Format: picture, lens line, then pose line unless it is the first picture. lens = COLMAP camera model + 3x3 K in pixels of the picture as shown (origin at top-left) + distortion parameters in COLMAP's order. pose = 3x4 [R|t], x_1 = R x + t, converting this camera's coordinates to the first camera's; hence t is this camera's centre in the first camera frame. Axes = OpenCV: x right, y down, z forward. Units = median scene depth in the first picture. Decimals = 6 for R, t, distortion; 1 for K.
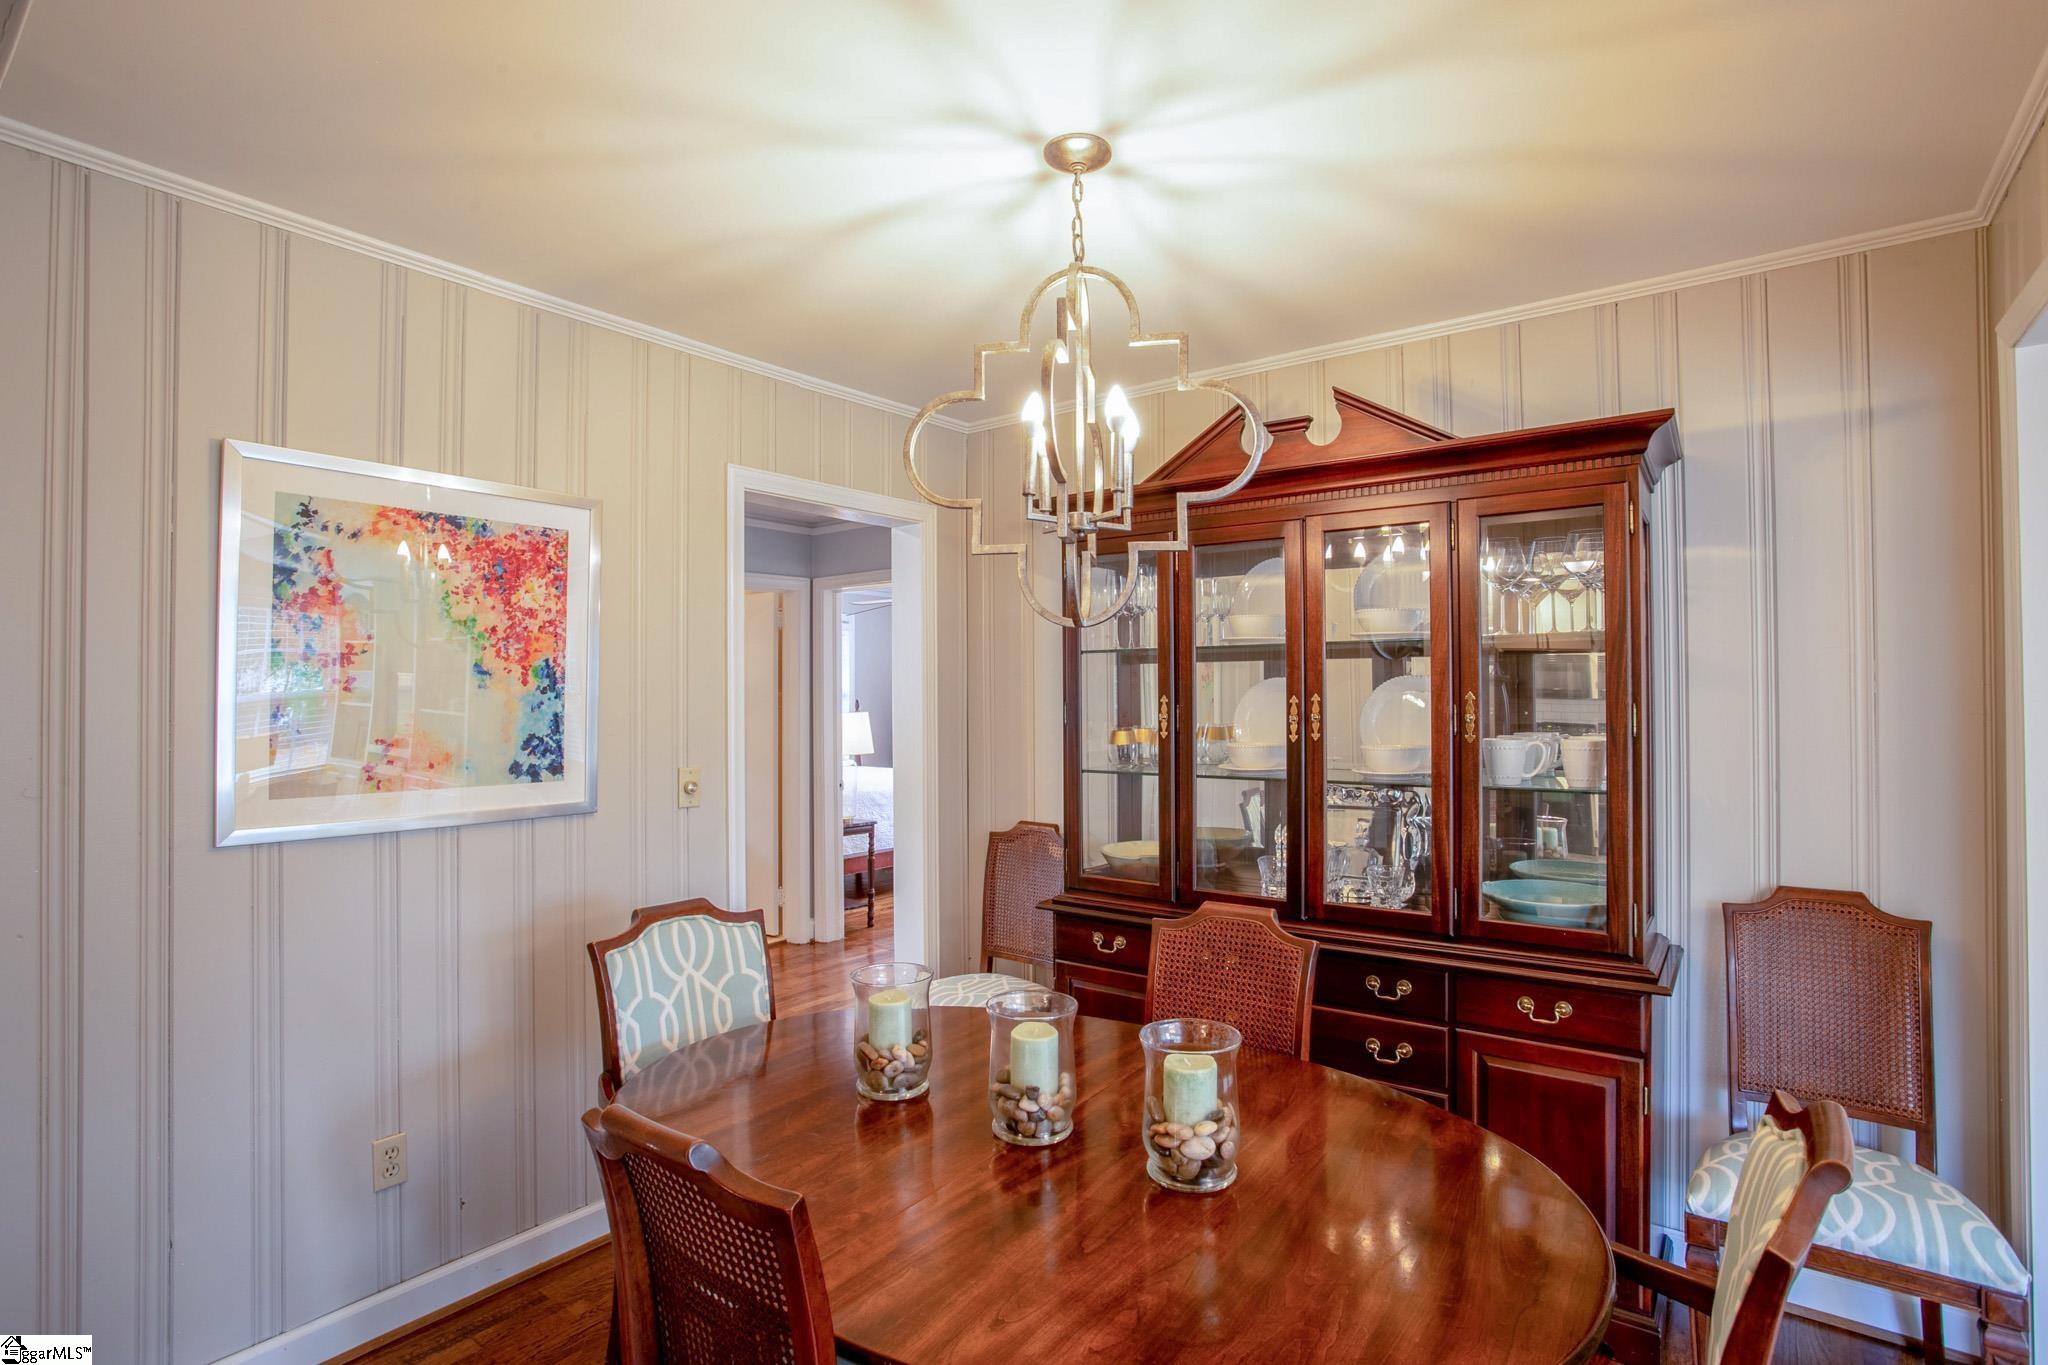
lens RADIAL K [[1004.3, 0, 1024.0], [0, 1004.3, 682.5], [0, 0, 1]] dist [-0.034729, 0.000604]
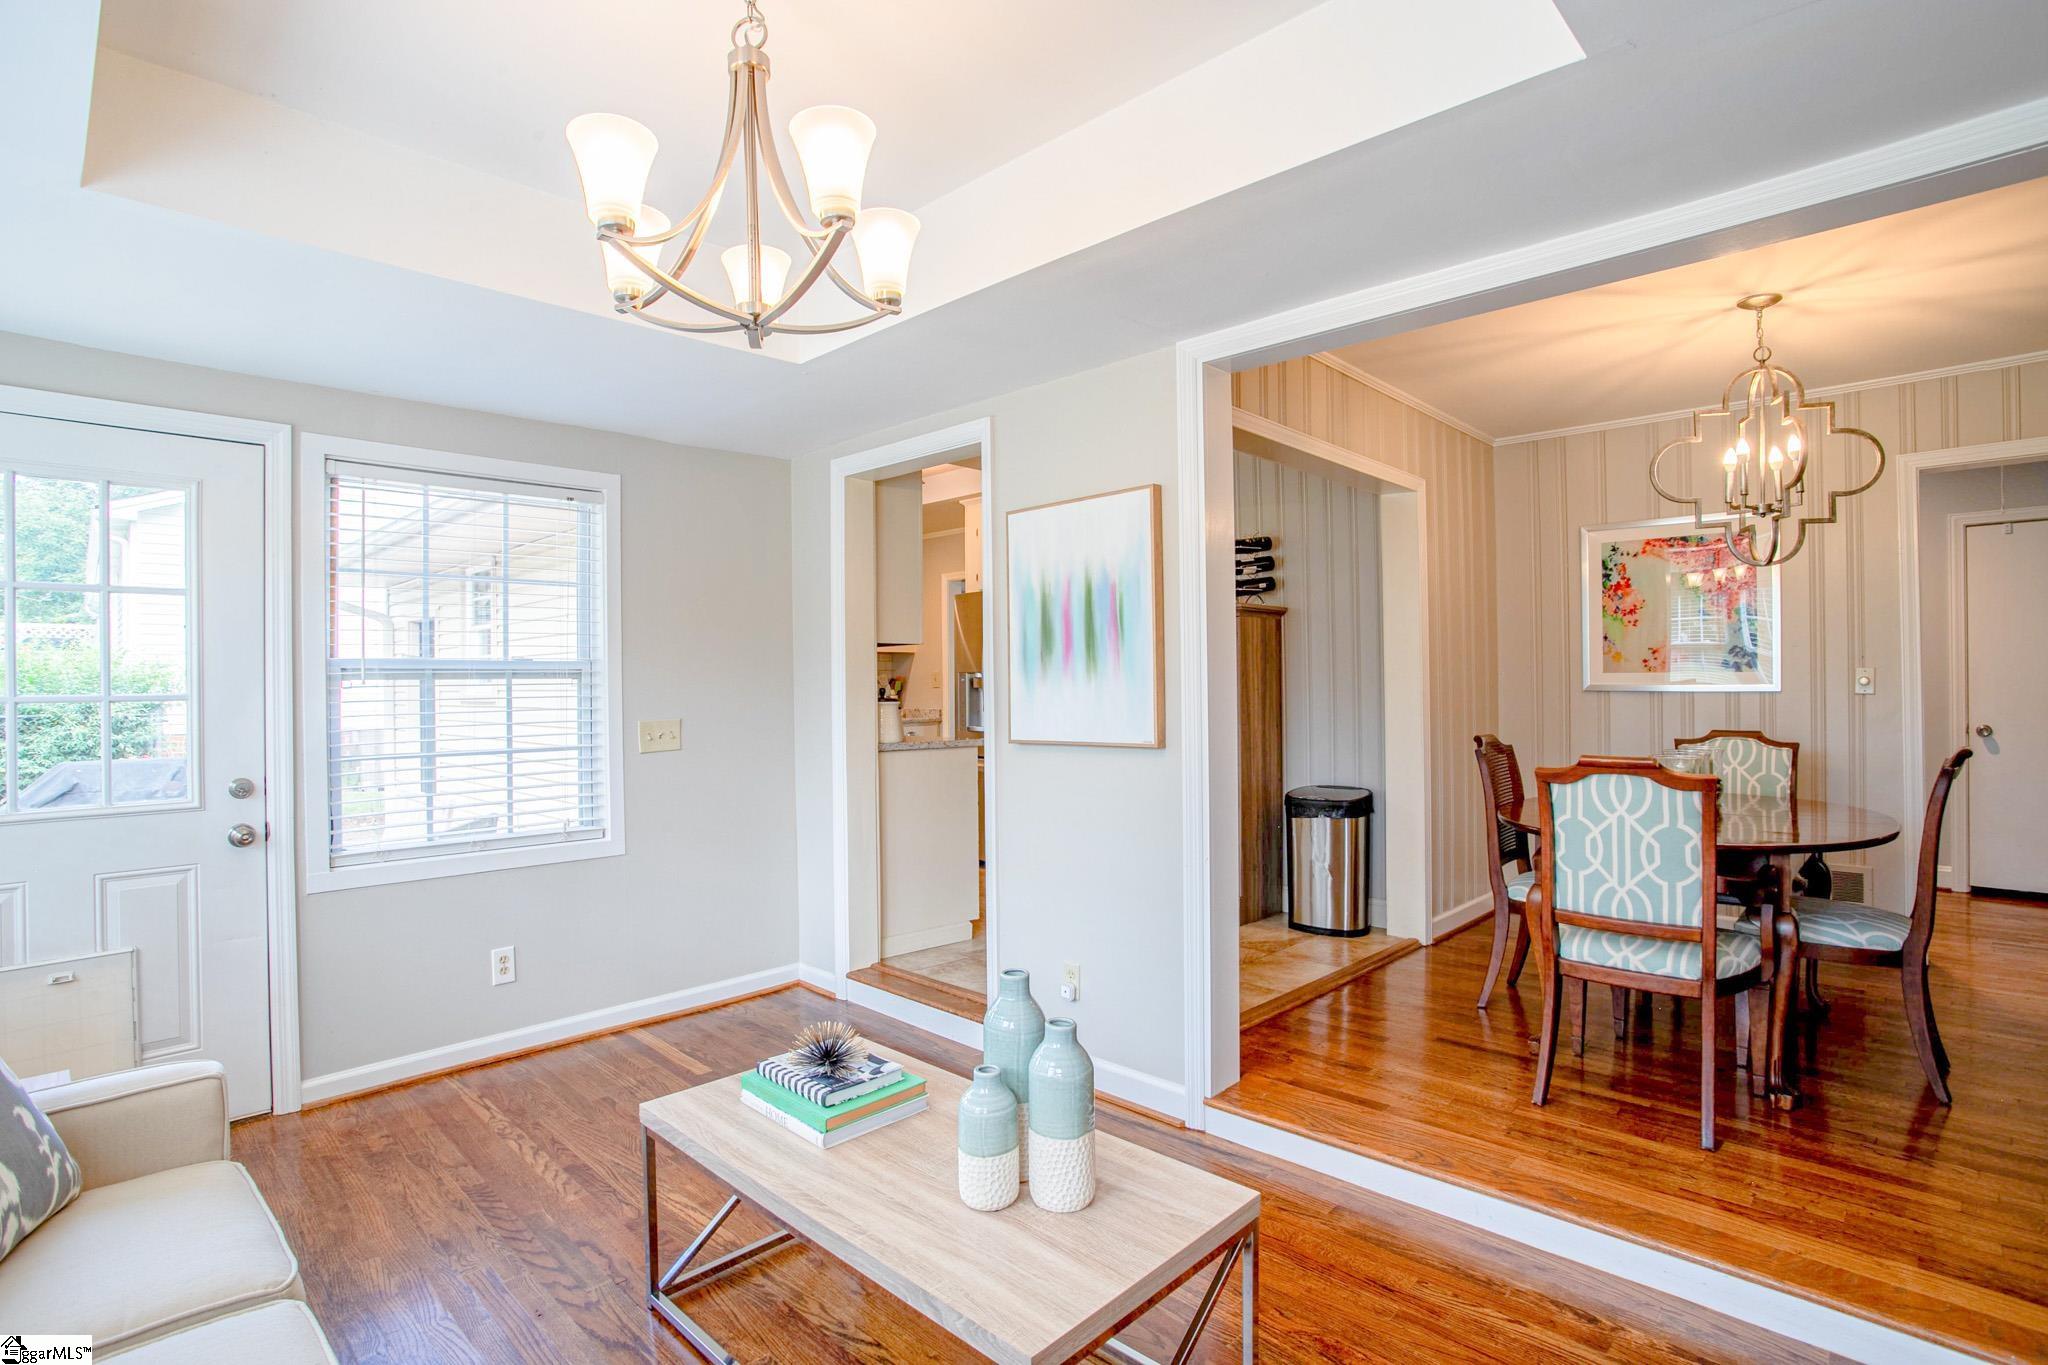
lens RADIAL K [[1004.3, 0, 1024.0], [0, 1004.3, 682.5], [0, 0, 1]] dist [-0.034729, 0.000604]
pose [[-0.112791, -0.003061, -0.993614, 1.713957], [0.013887, 0.999893, -0.004657, 0.129744], [0.993522, -0.014323, -0.112737, -0.114174]]
